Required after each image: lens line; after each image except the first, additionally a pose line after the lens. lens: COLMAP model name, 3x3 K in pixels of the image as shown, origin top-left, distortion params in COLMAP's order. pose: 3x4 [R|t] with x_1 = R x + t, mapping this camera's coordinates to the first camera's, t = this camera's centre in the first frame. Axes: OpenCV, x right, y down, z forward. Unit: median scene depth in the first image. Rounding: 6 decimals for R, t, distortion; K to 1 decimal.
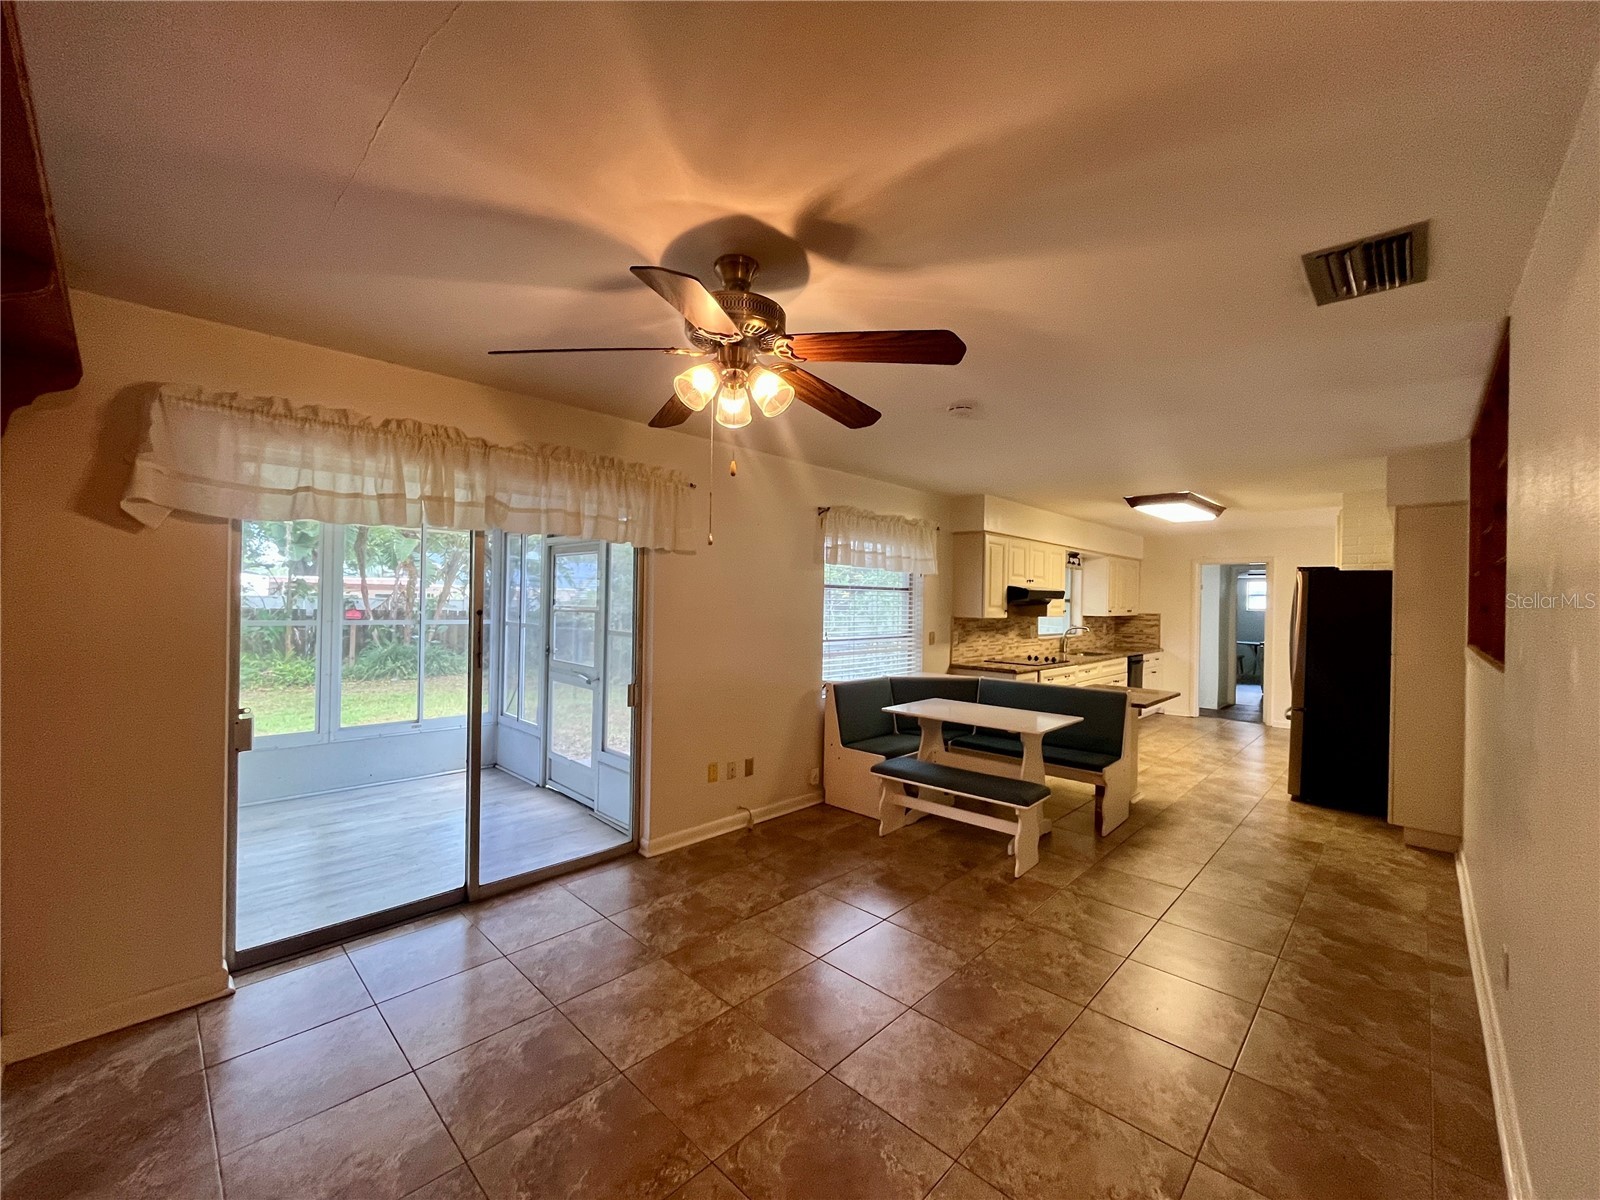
lens RADIAL K [[645.1, 0, 799.4], [0, 645.1, 601.7], [0, 0, 1]] dist [-0.003228, 0.000221]
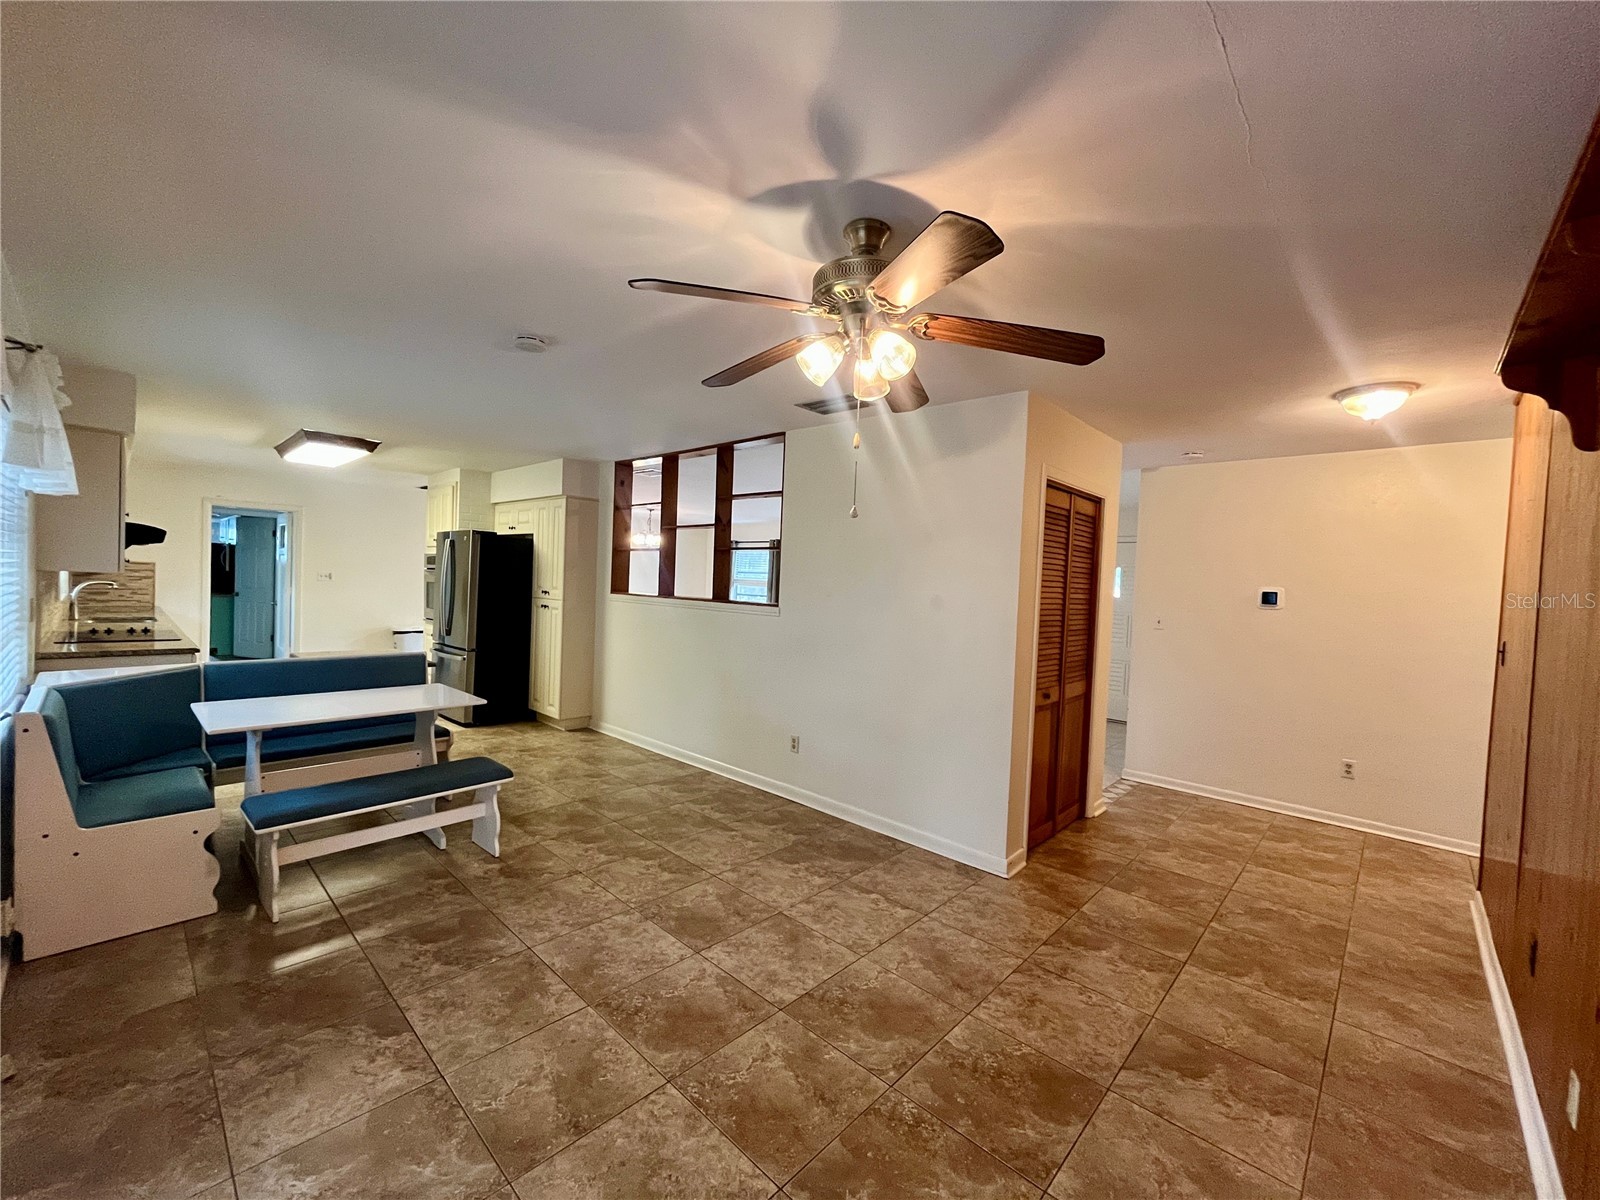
lens RADIAL K [[645.1, 0, 799.4], [0, 645.1, 601.7], [0, 0, 1]] dist [-0.003228, 0.000221]
pose [[-0.017241, -0.045018, 0.998837, -0.672726], [-0.041016, 0.998177, 0.044280, -0.001809], [-0.999010, -0.040205, -0.019056, 0.678581]]
